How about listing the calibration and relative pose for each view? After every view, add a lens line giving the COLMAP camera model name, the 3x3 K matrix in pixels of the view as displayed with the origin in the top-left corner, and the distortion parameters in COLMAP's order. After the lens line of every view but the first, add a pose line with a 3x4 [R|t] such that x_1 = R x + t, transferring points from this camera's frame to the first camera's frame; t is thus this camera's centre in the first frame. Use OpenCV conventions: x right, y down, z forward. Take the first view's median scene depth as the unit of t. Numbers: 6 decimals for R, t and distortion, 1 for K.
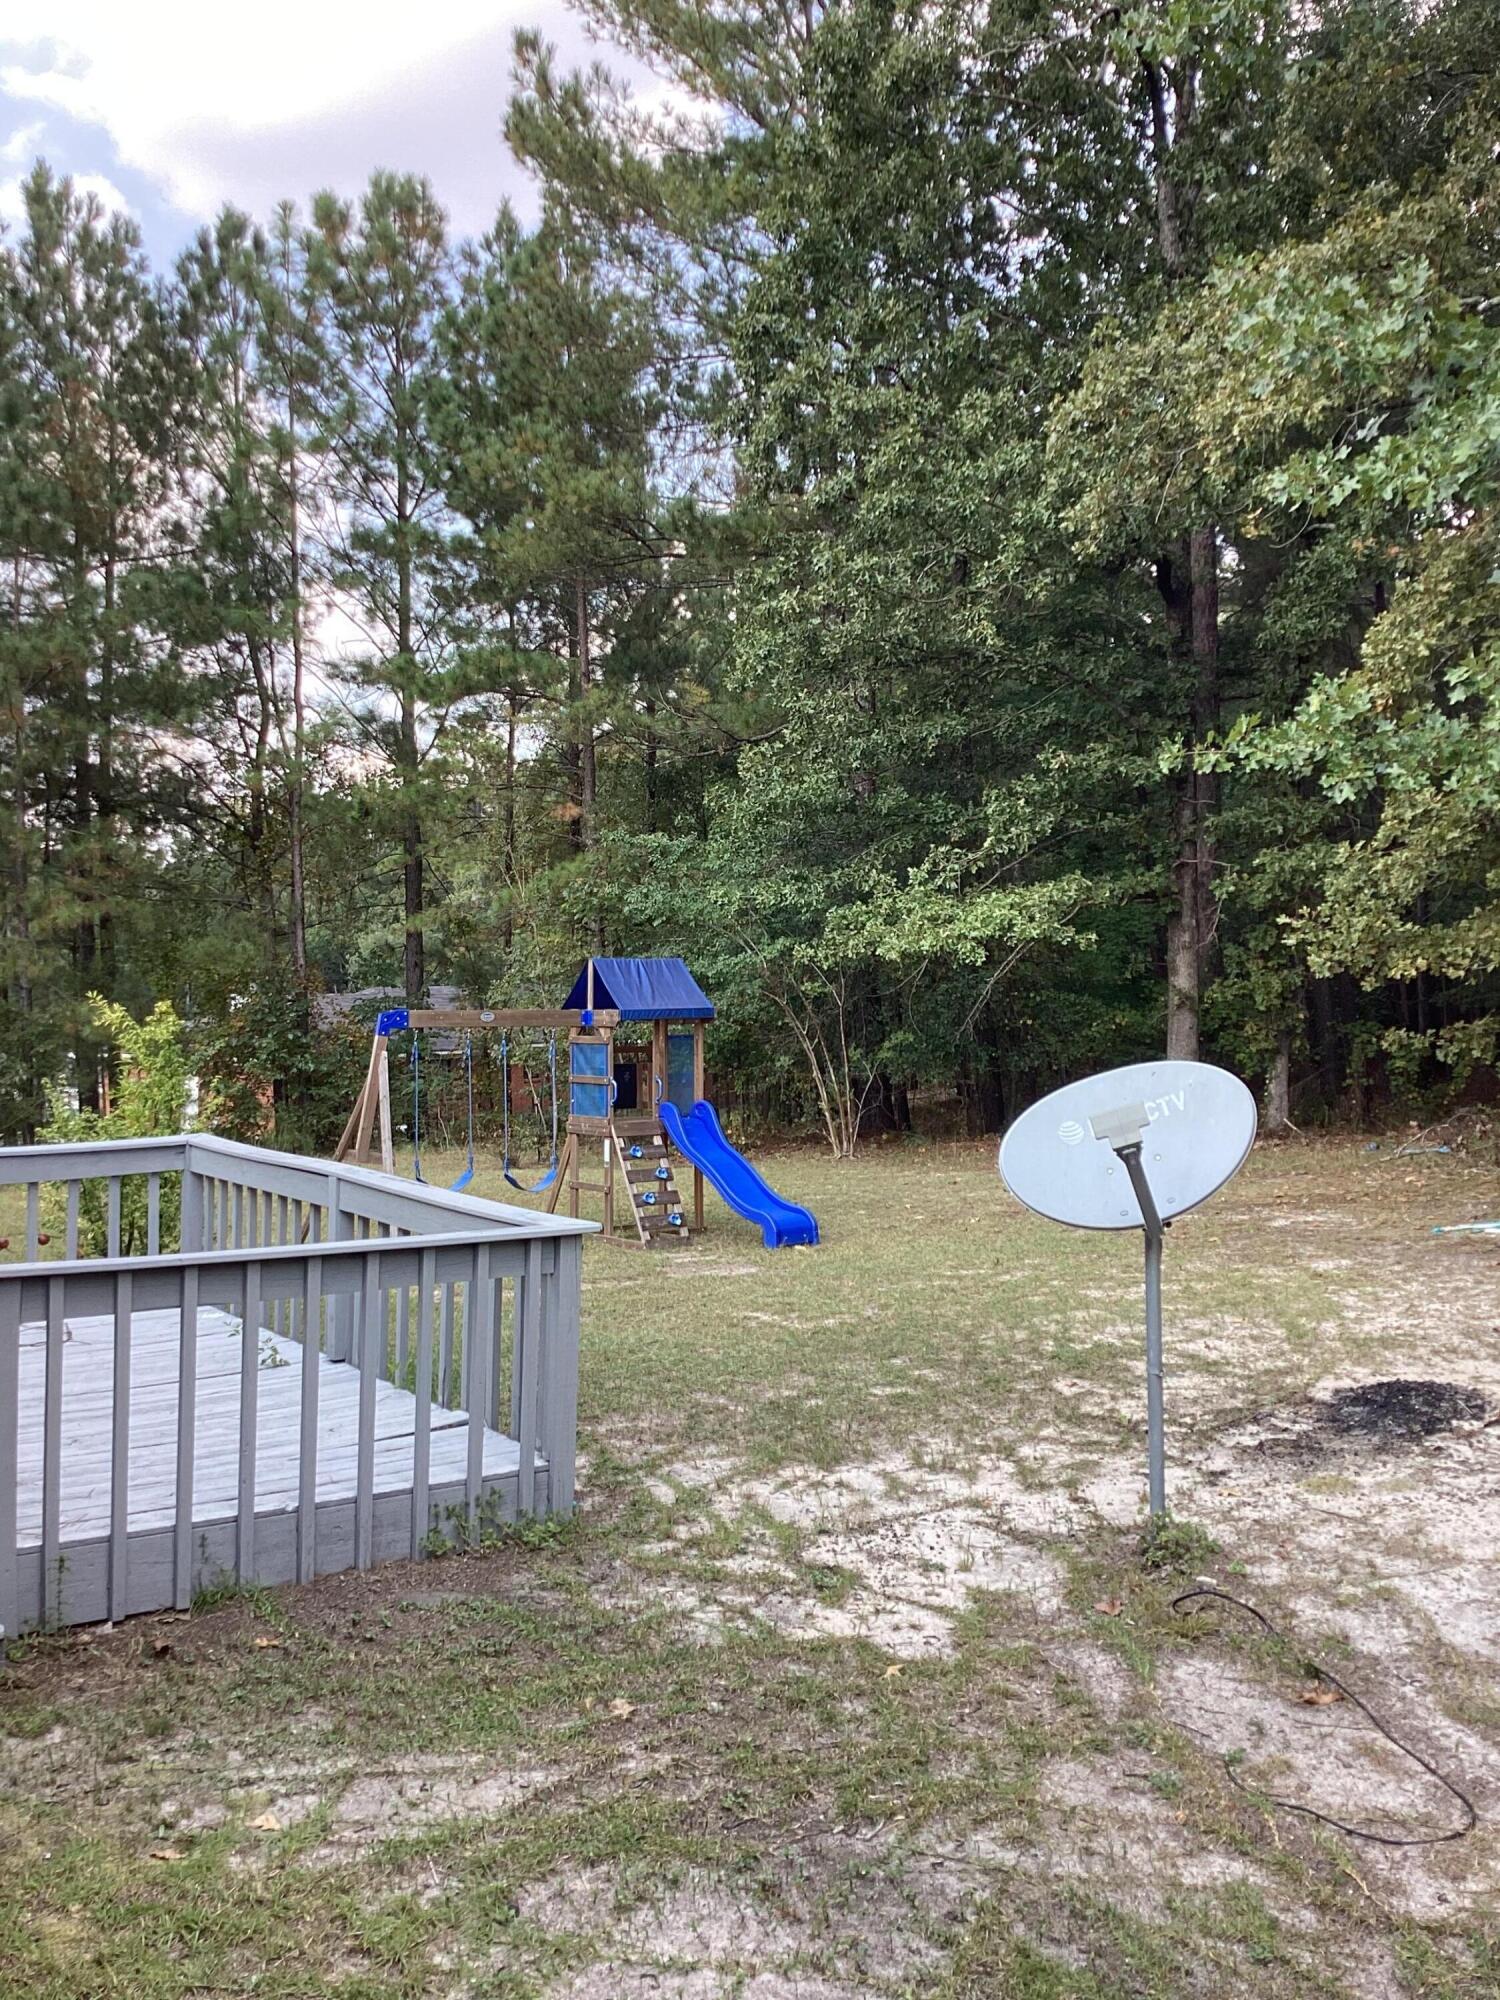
lens RADIAL K [[1876.3, 0, 744.2], [0, 1876.3, 994.8], [0, 0, 1]] dist [0.052560, 0.000000]
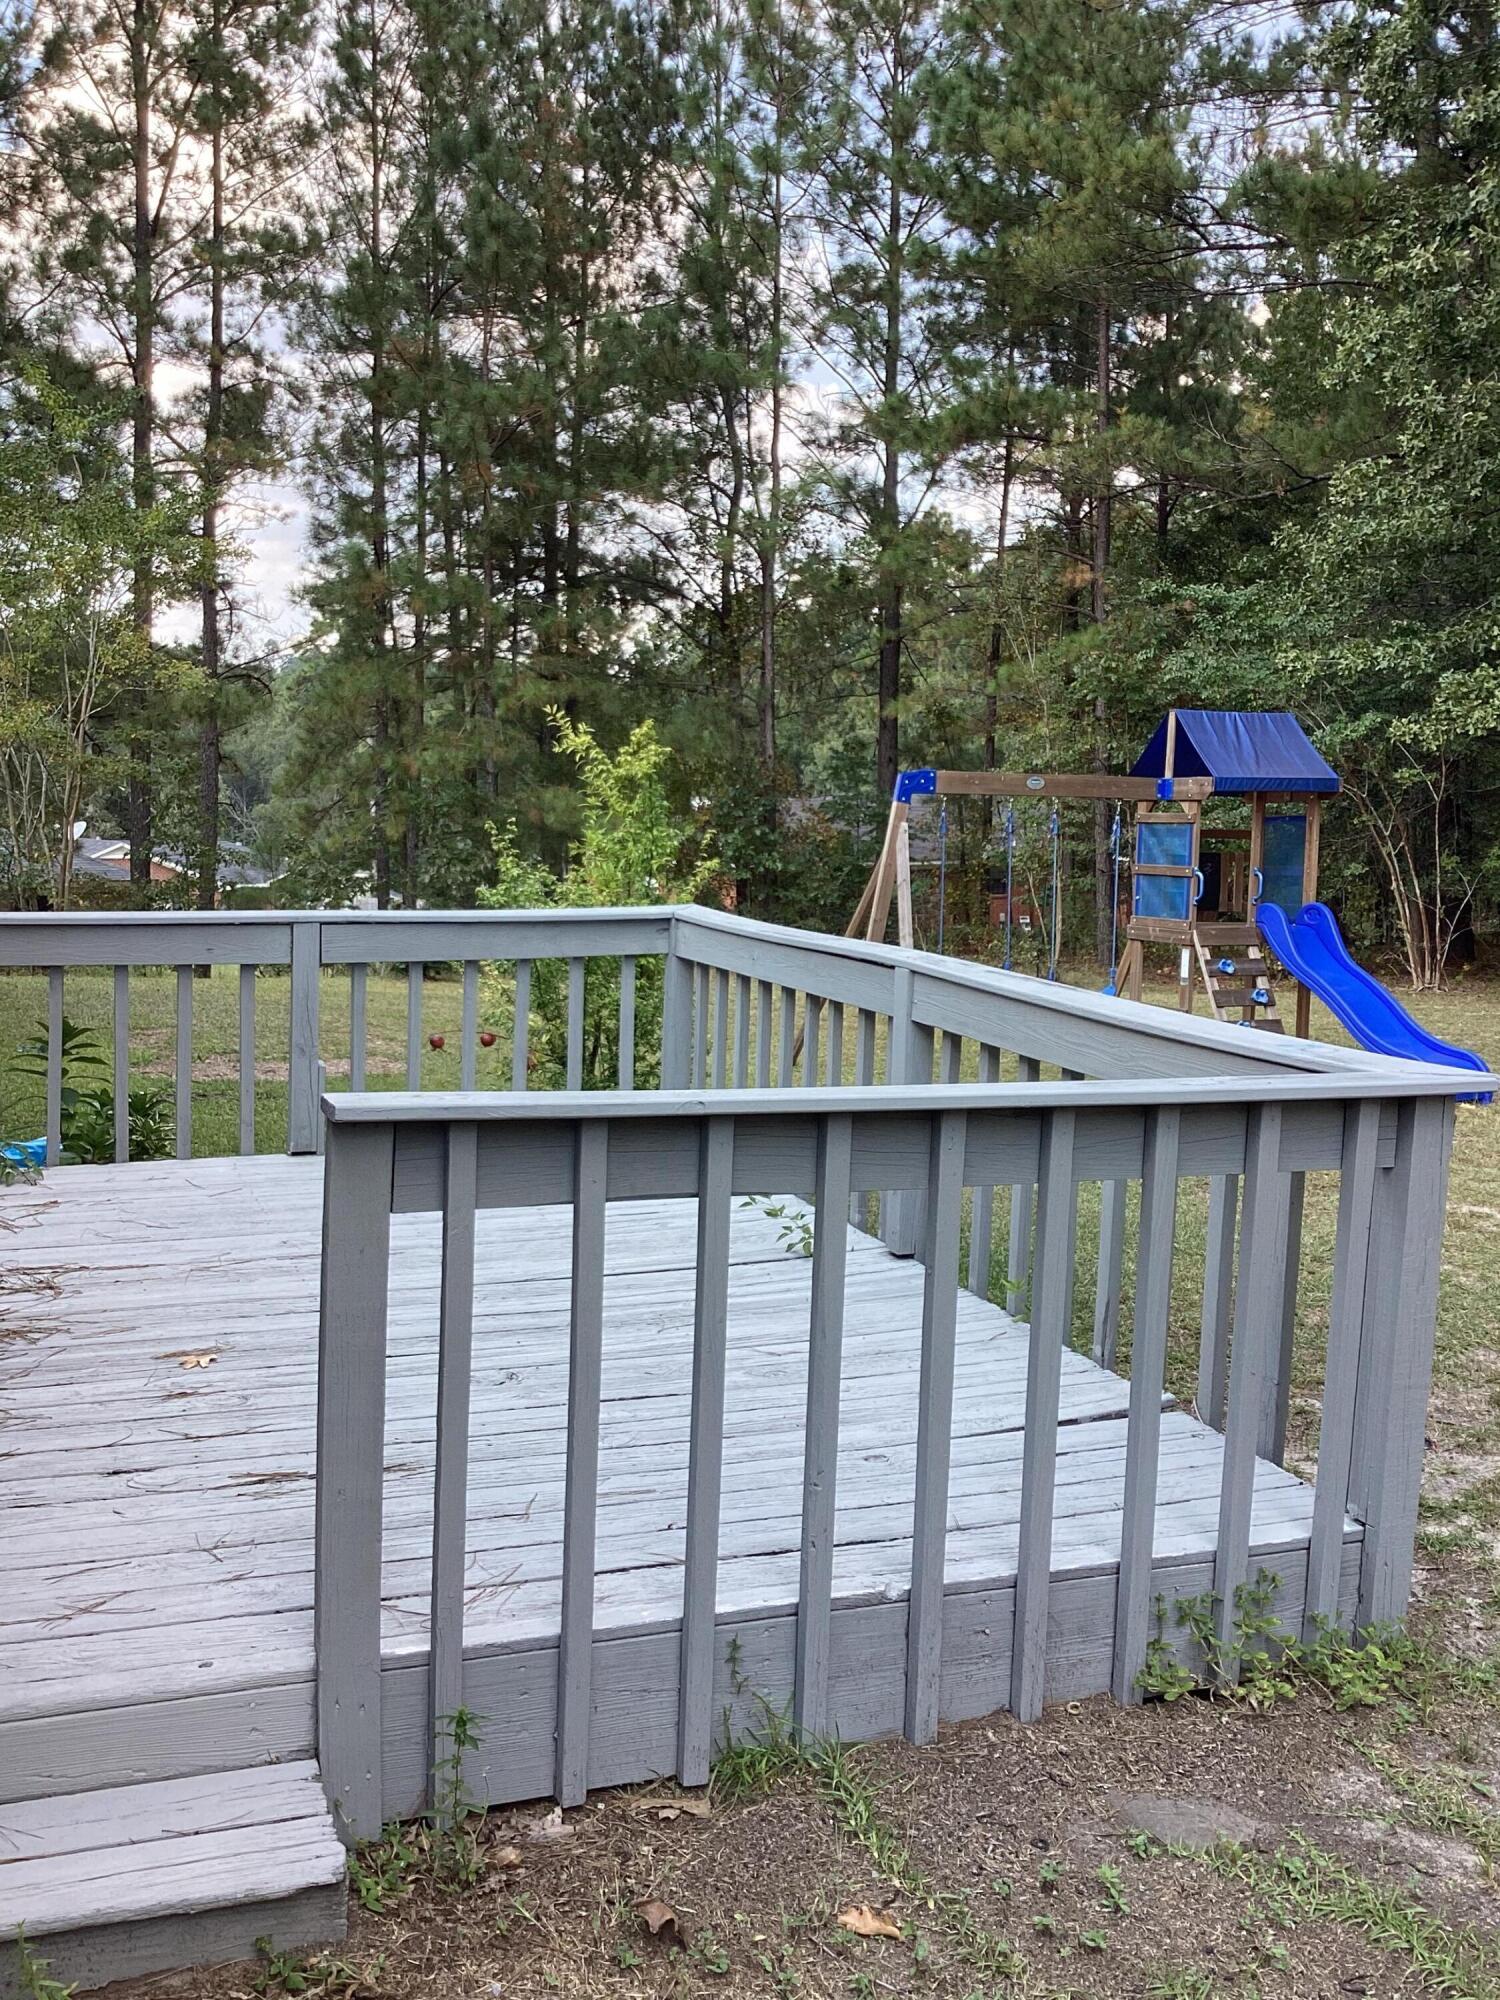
lens RADIAL K [[1871.8, 0, 752.8], [0, 1871.8, 1017.8], [0, 0, 1]] dist [0.074588, 0.000000]
pose [[0.973410, 0.050248, -0.223489, -0.051714], [-0.026245, 0.993684, 0.109105, 0.018846], [0.227559, -0.100338, 0.968581, 0.154757]]
